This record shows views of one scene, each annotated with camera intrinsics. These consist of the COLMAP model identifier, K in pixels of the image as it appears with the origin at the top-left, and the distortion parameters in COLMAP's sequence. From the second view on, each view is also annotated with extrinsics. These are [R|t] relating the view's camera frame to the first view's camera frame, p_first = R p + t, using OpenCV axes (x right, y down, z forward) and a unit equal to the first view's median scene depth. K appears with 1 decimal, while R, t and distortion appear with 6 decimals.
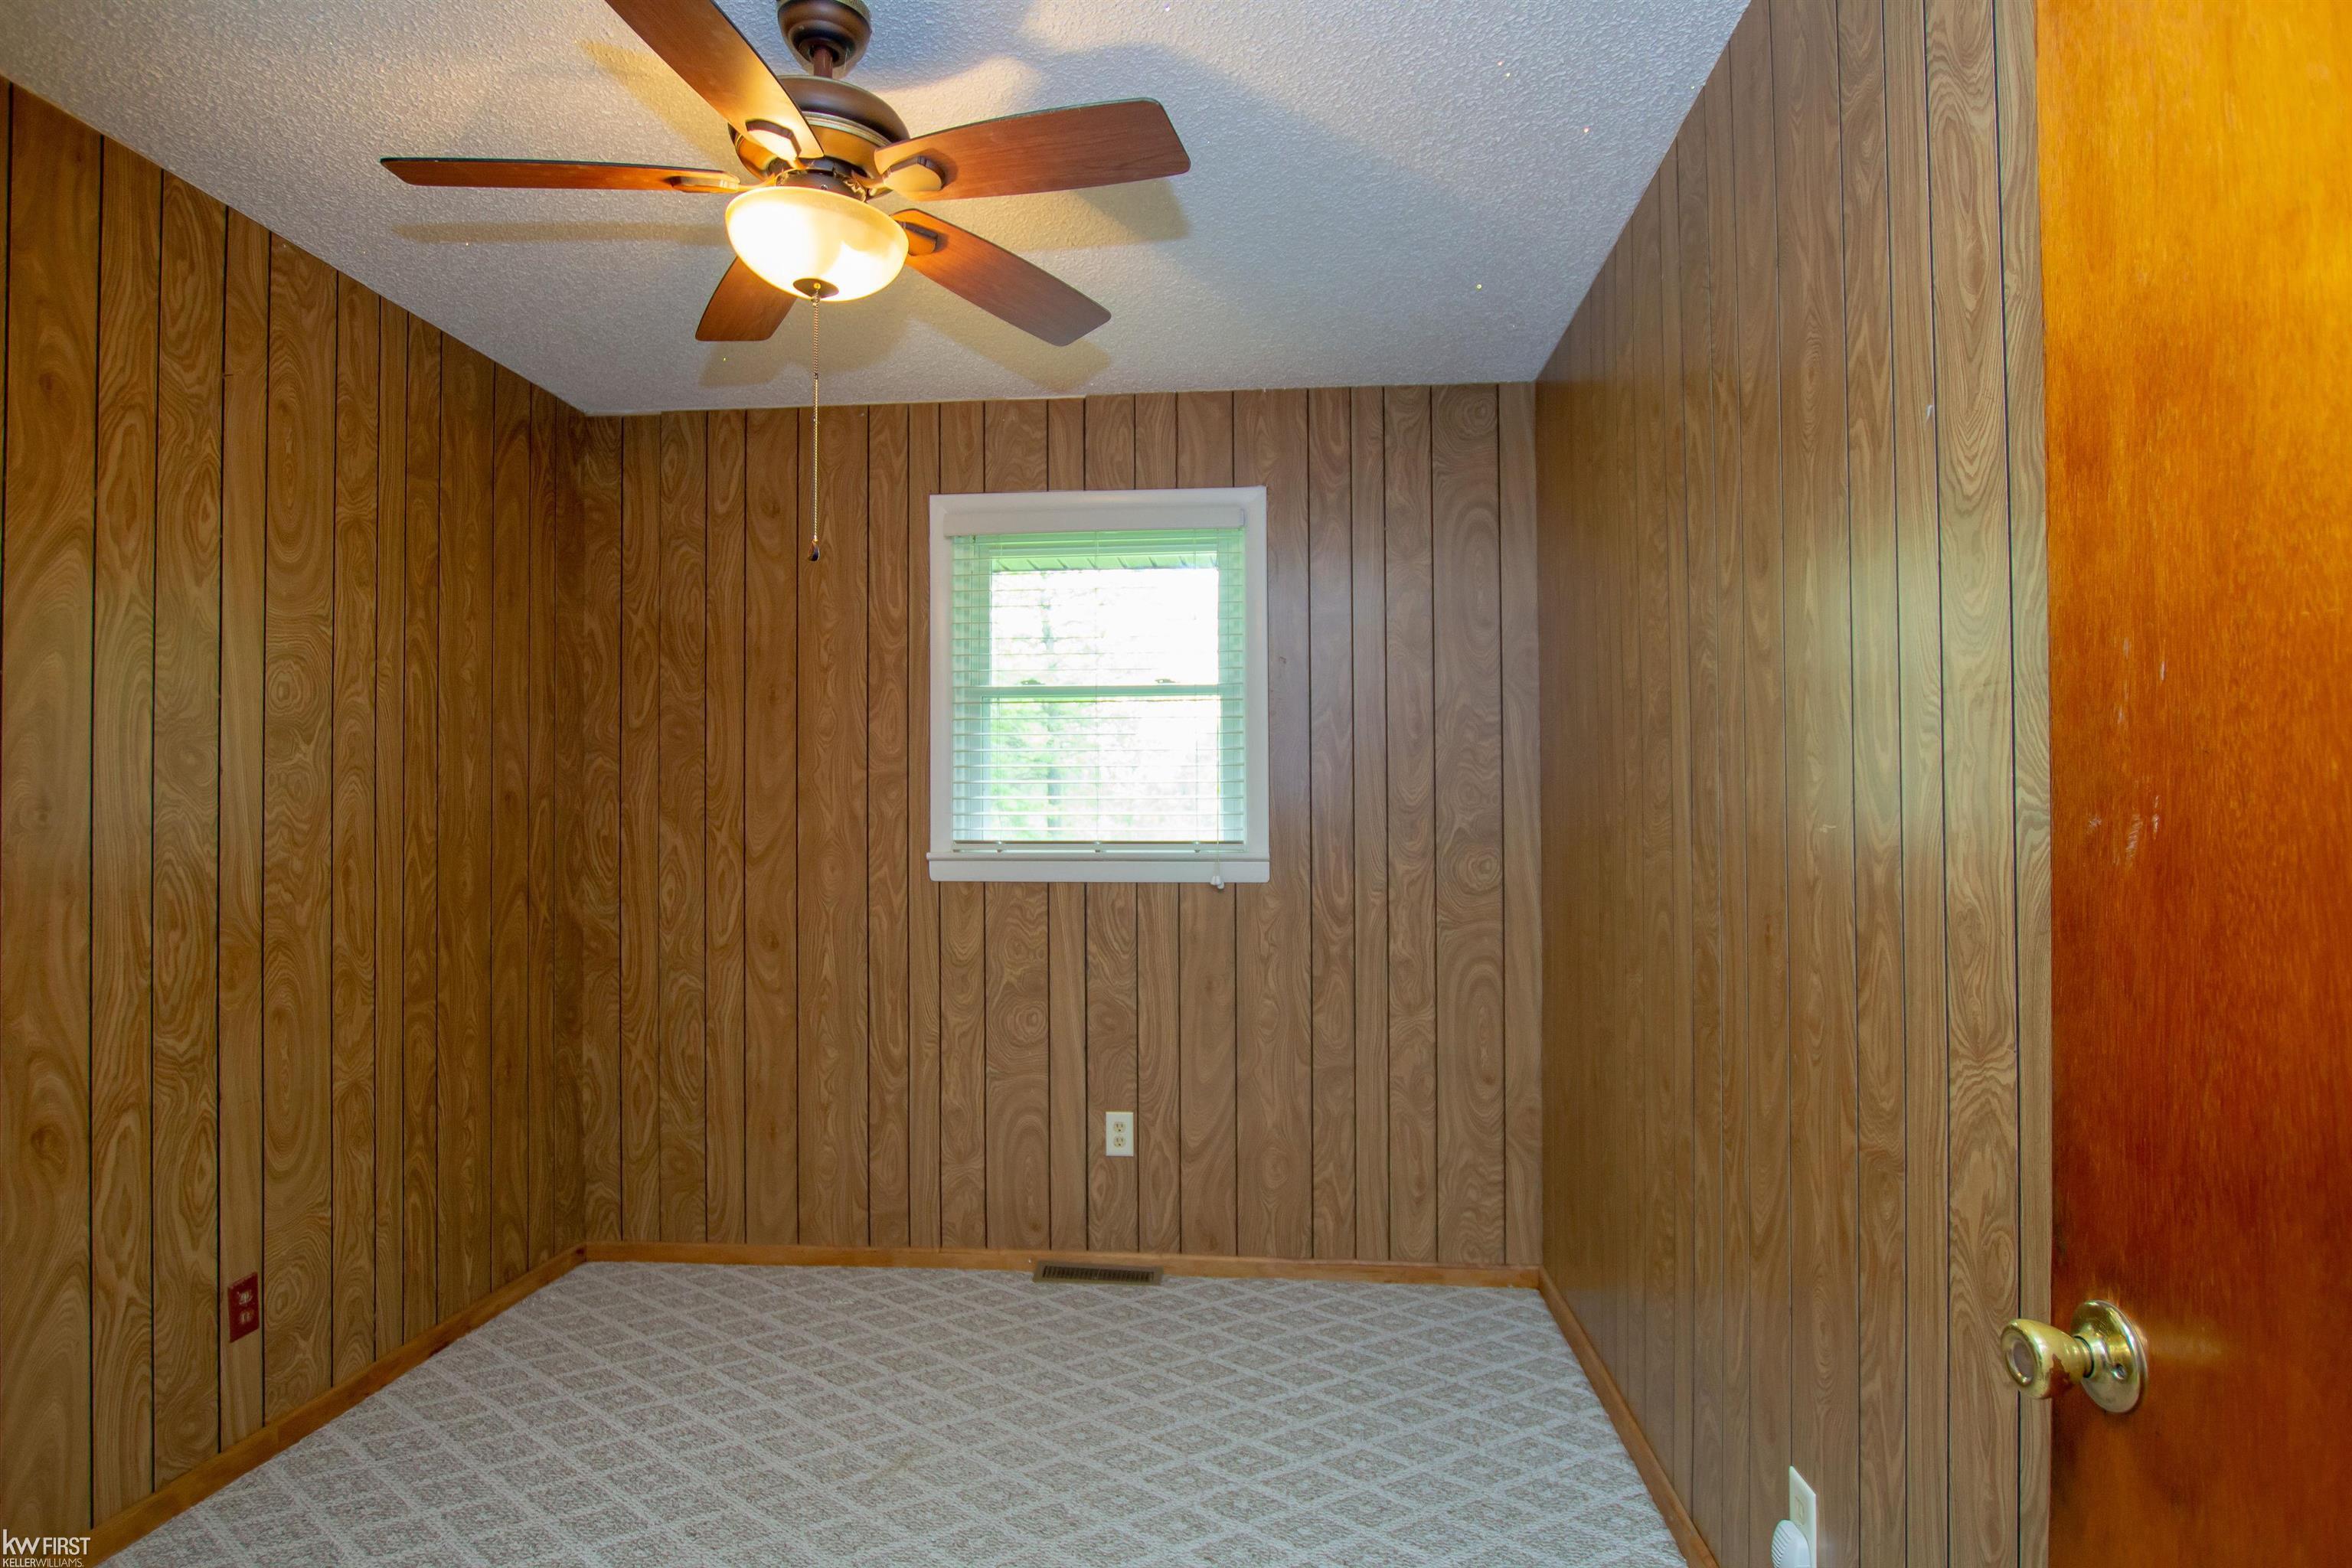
lens RADIAL K [[1261.2, 0, 1176.0], [0, 1261.2, 784.0], [0, 0, 1]] dist [-0.034984, 0.005872]
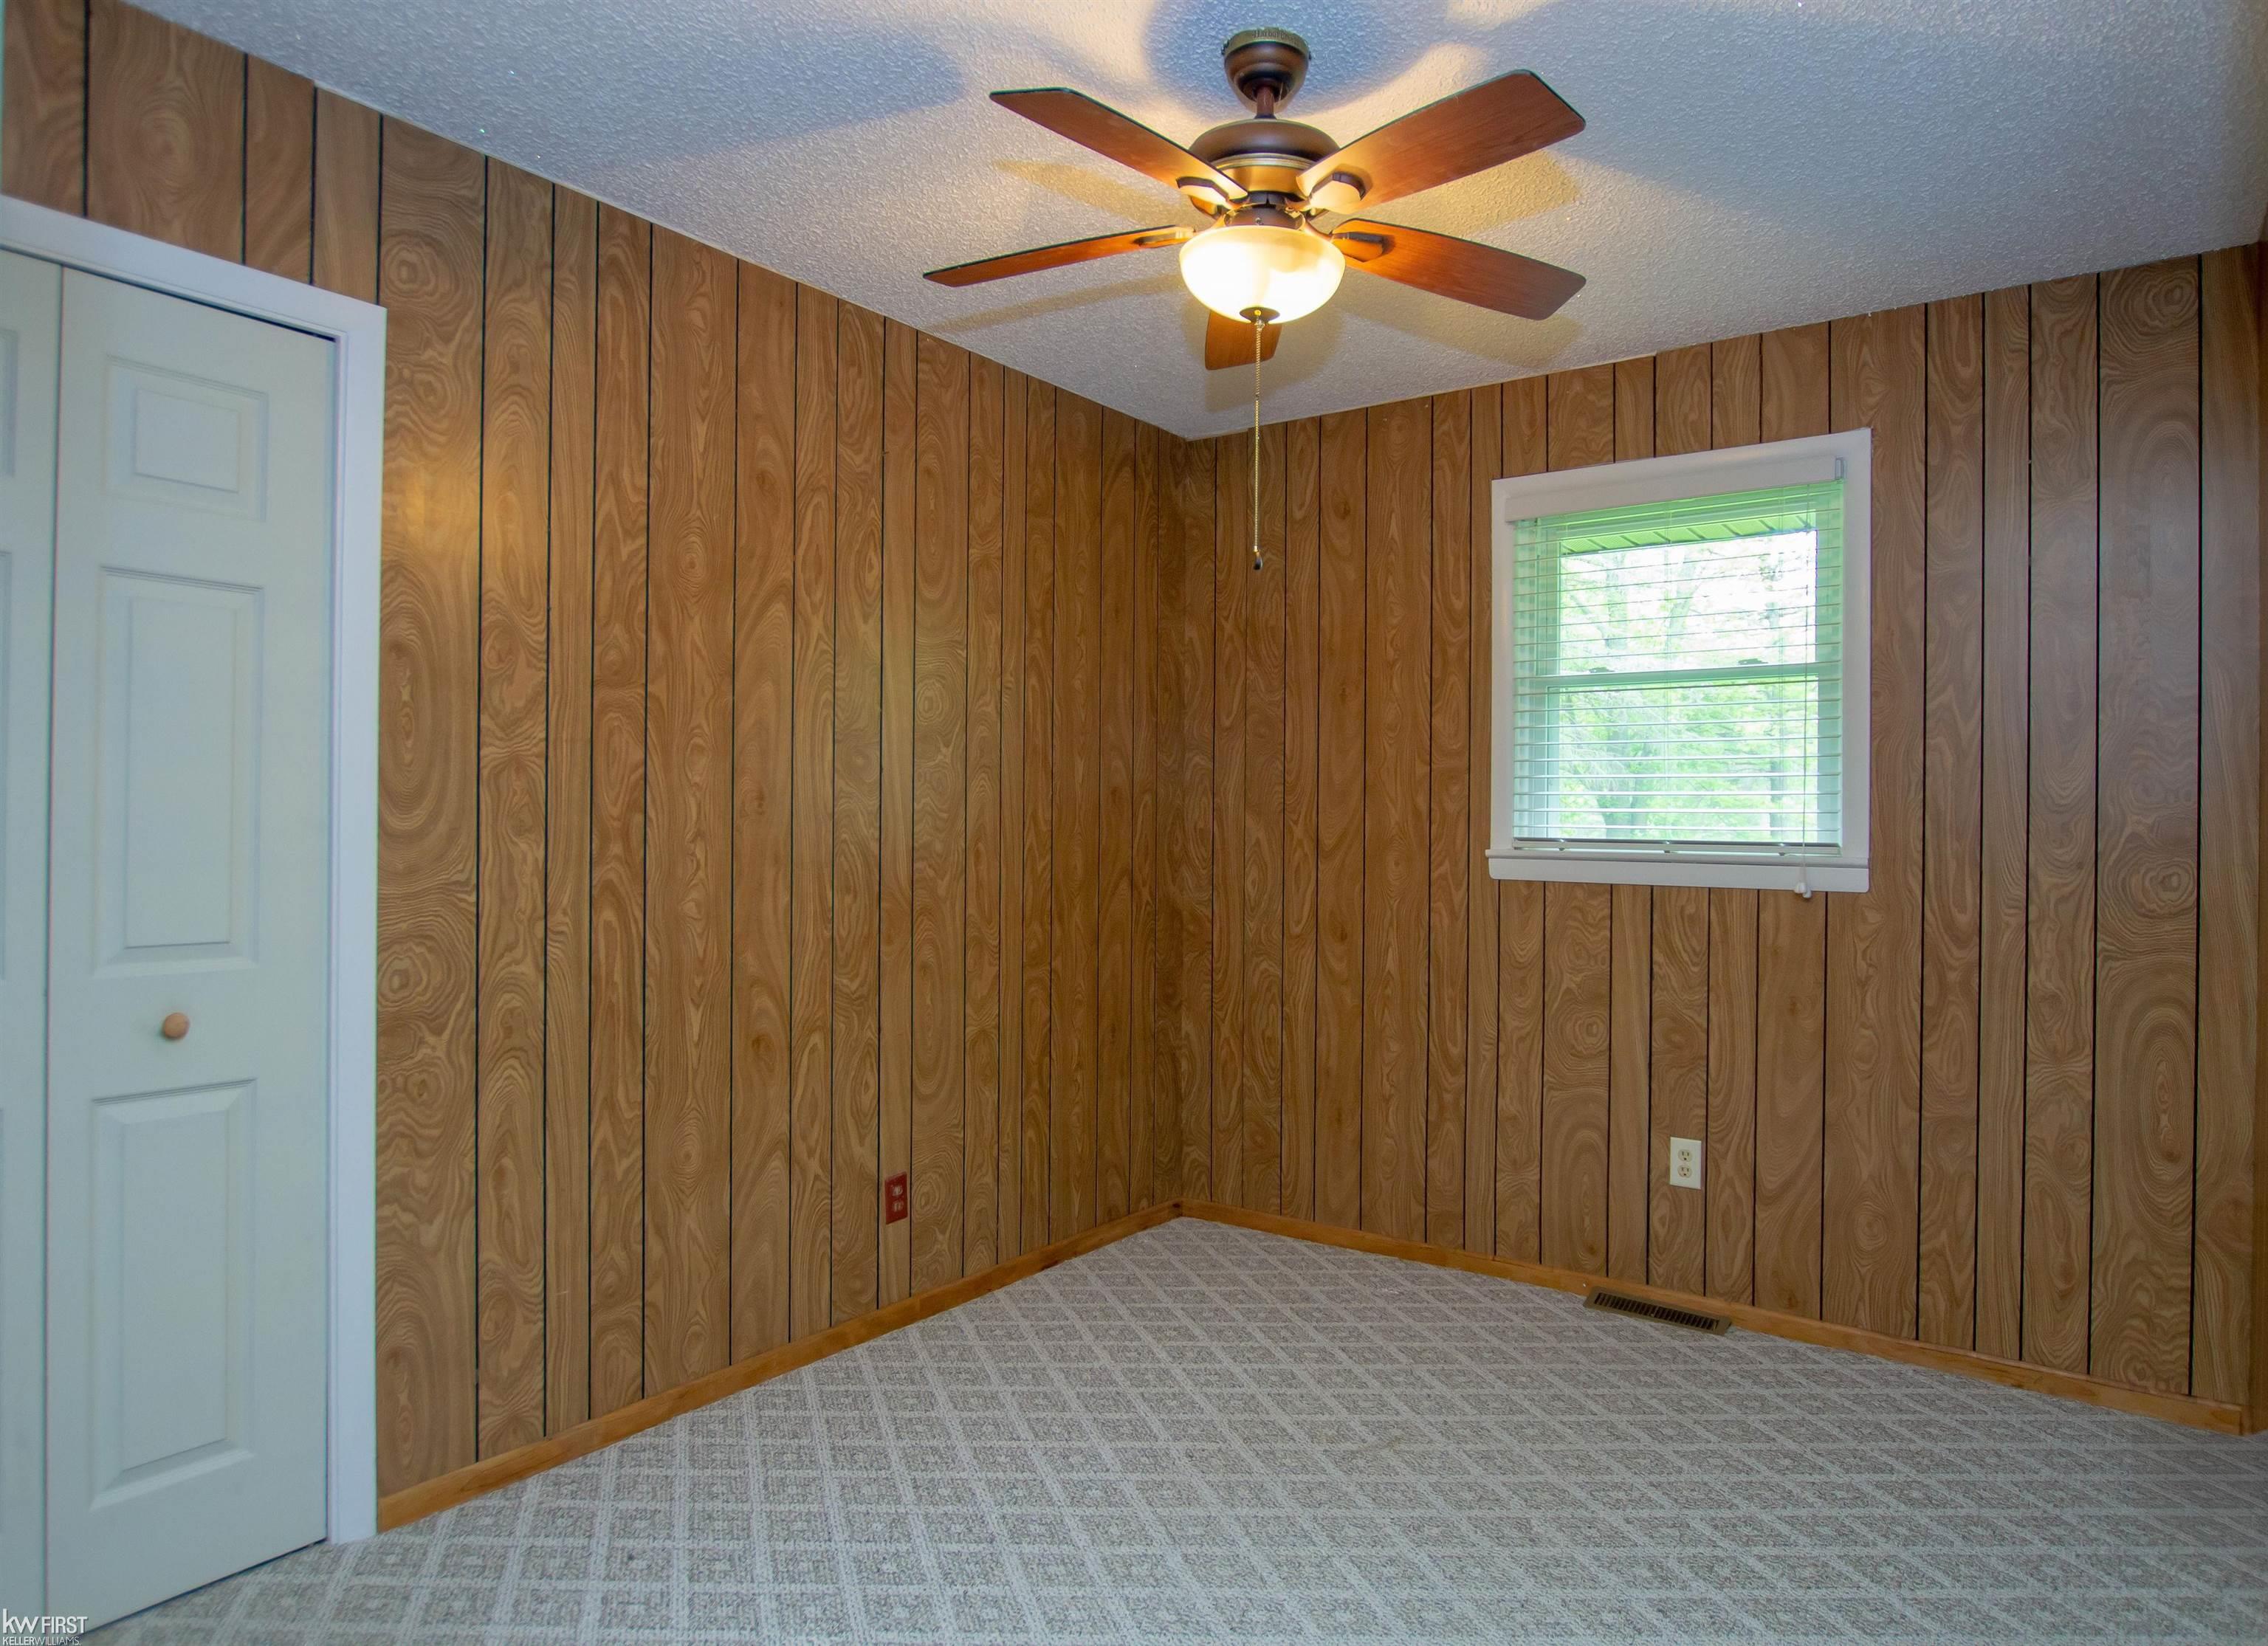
lens RADIAL K [[1319.9, 0, 1133.0], [0, 1319.9, 798.4], [0, 0, 1]] dist [-0.036097, 0.005058]
pose [[0.857895, 0.004040, -0.513810, 0.107316], [0.002686, 0.999920, 0.012348, 0.002015], [0.513819, -0.011974, 0.857815, -0.013589]]
